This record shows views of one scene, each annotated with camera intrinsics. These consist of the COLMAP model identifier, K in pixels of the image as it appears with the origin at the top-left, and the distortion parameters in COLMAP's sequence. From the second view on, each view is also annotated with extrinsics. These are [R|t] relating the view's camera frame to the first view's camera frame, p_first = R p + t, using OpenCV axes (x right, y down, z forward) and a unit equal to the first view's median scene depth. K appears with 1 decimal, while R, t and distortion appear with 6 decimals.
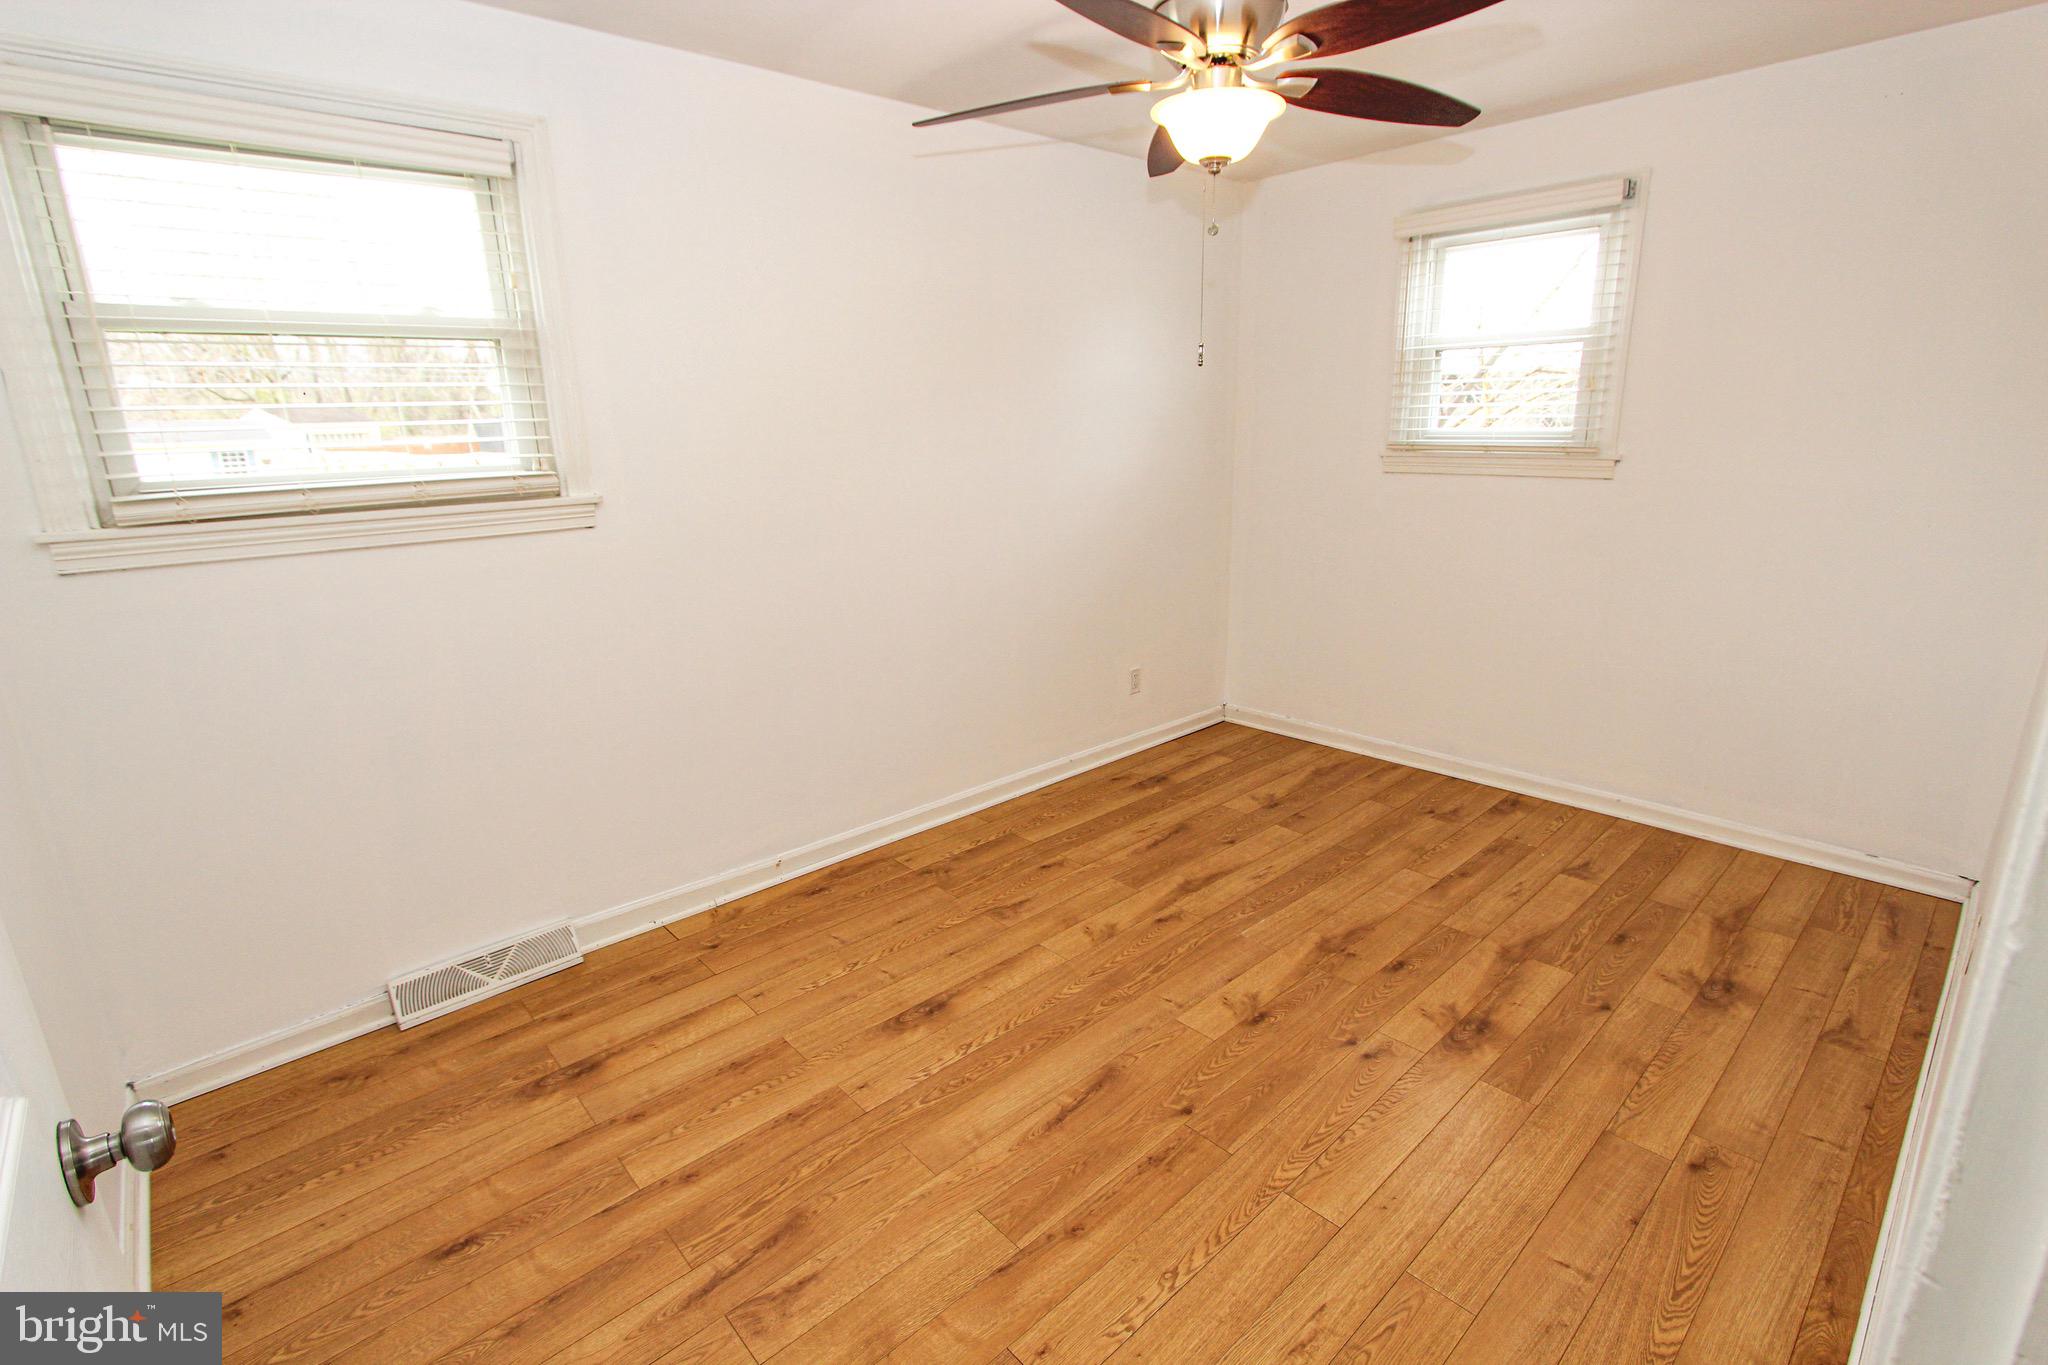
lens RADIAL K [[944.8, 0, 1024.0], [0, 944.8, 682.5], [0, 0, 1]] dist [-0.019046, 0.001344]
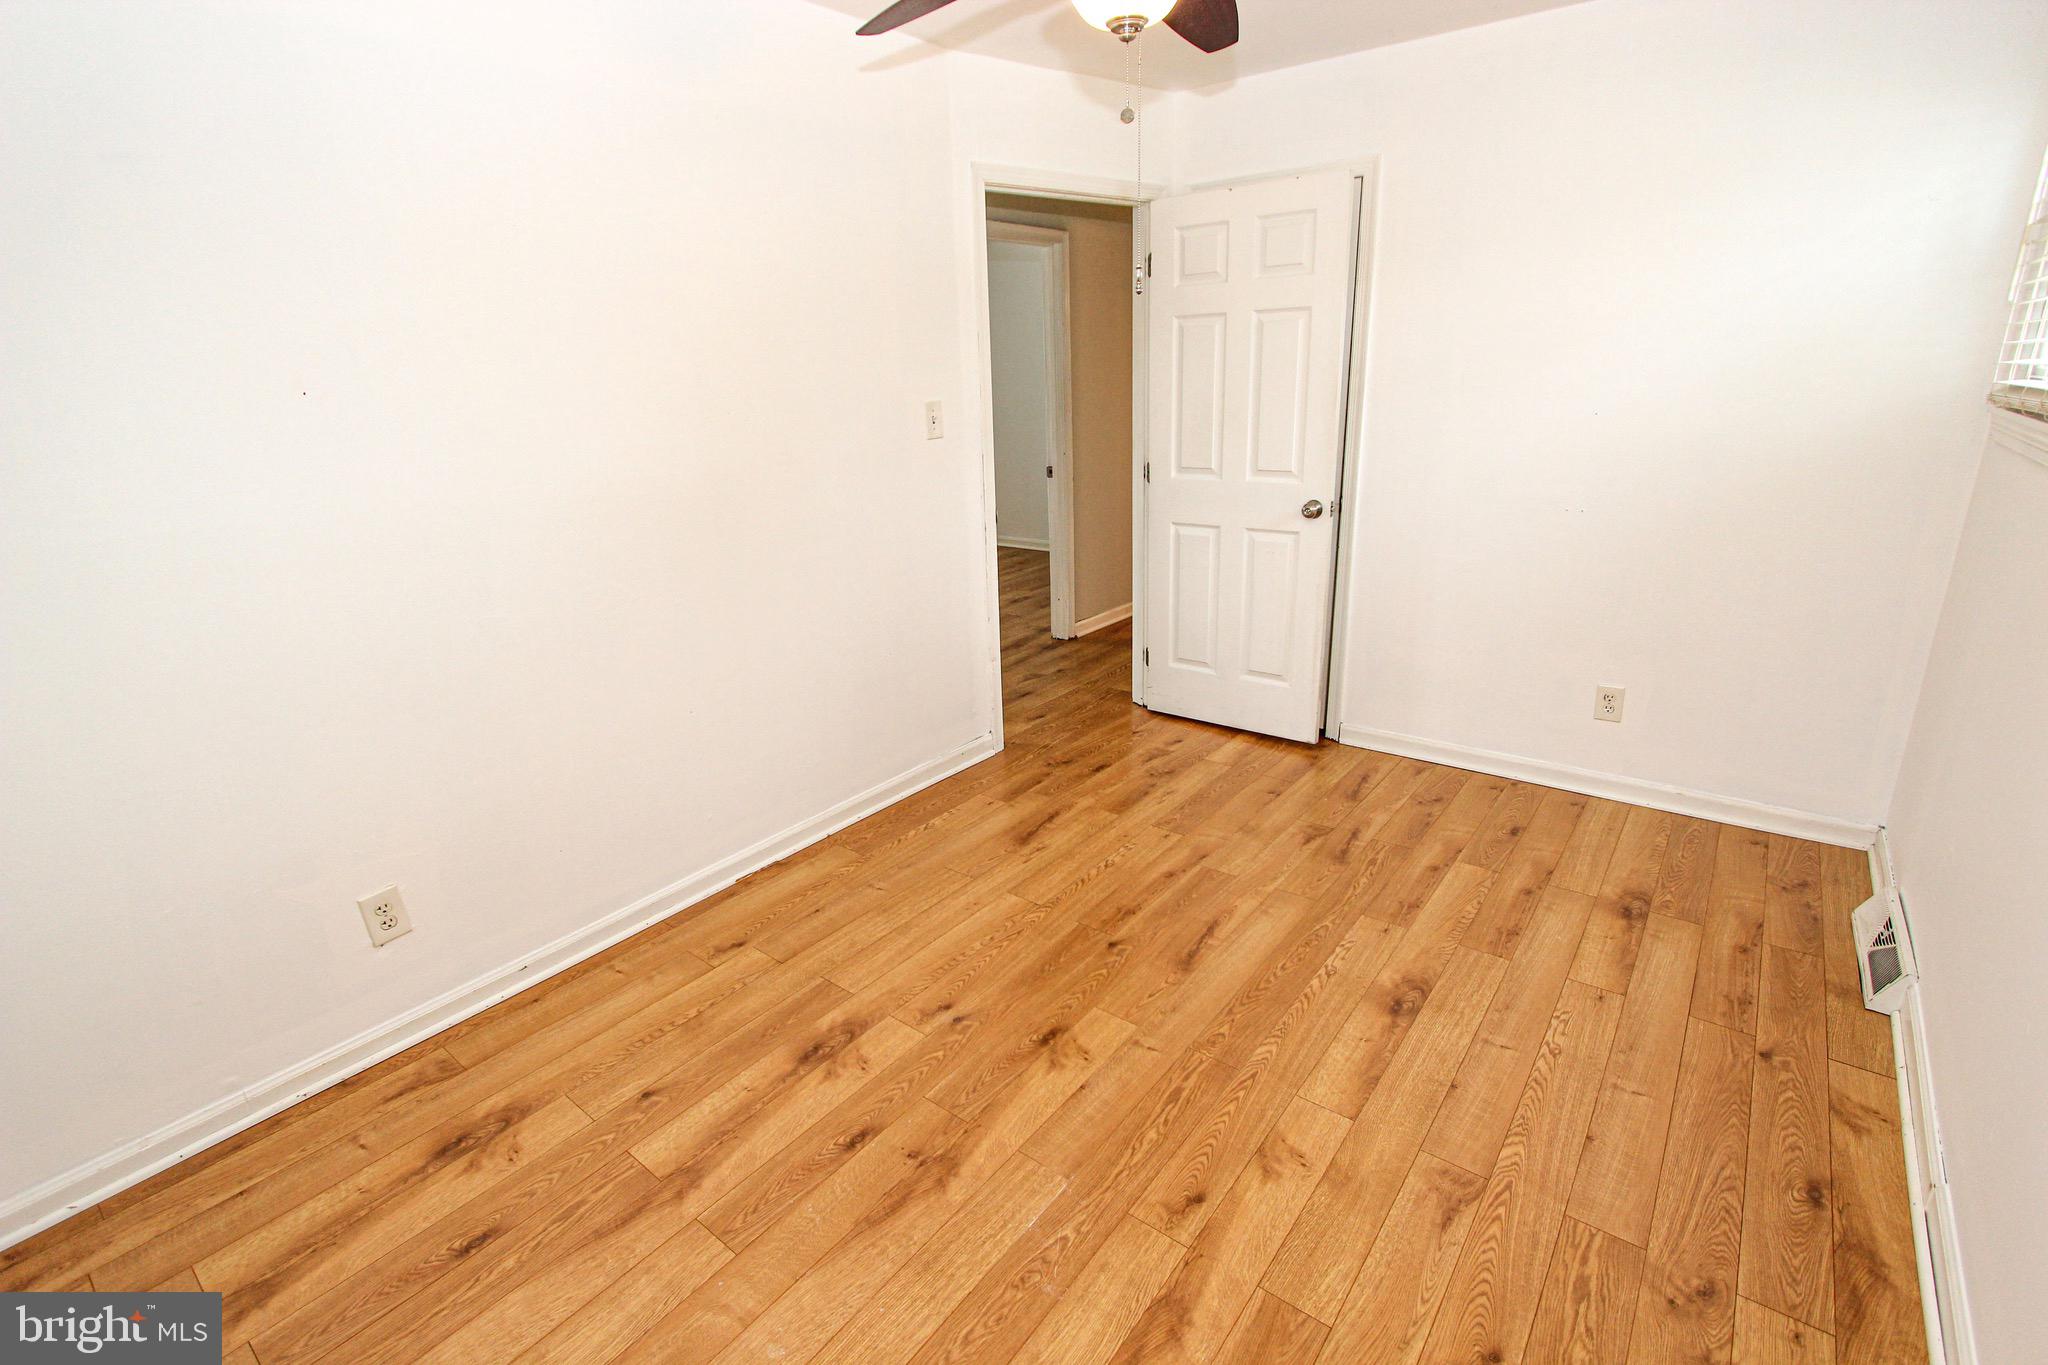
lens RADIAL K [[944.8, 0, 1024.0], [0, 944.8, 682.5], [0, 0, 1]] dist [-0.019046, 0.001344]
pose [[-0.983983, 0.105576, -0.143635, 0.373857], [0.008331, 0.832107, 0.554552, -0.439953], [0.178067, 0.544473, -0.819659, 1.579884]]
